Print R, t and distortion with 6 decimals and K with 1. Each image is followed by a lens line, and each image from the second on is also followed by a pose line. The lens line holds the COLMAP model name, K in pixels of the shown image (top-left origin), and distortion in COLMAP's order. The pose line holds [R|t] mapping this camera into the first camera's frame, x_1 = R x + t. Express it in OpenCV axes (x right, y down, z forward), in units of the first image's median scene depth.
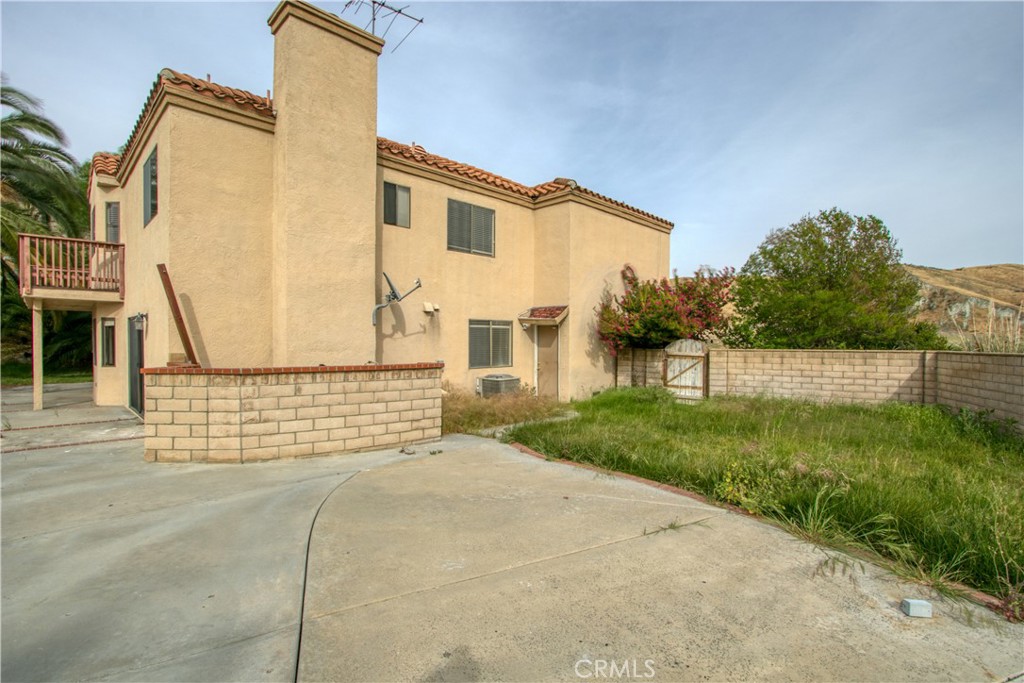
lens RADIAL K [[473.7, 0, 513.7], [0, 473.7, 340.6], [0, 0, 1]] dist [-0.005189, 0.000518]
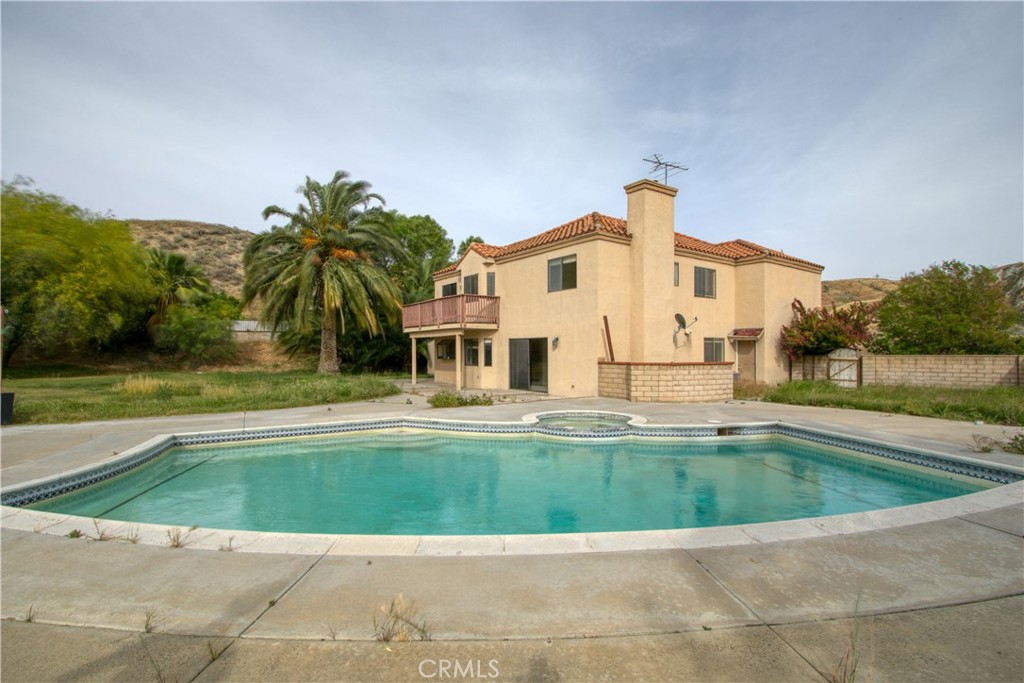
lens RADIAL K [[473.7, 0, 509.7], [0, 473.7, 350.9], [0, 0, 1]] dist [-0.005189, 0.000518]
pose [[0.986940, -0.005110, -0.161009, -0.461001], [0.005510, 0.999983, 0.002037, -0.005375], [0.160996, -0.002898, 0.986951, -0.685892]]
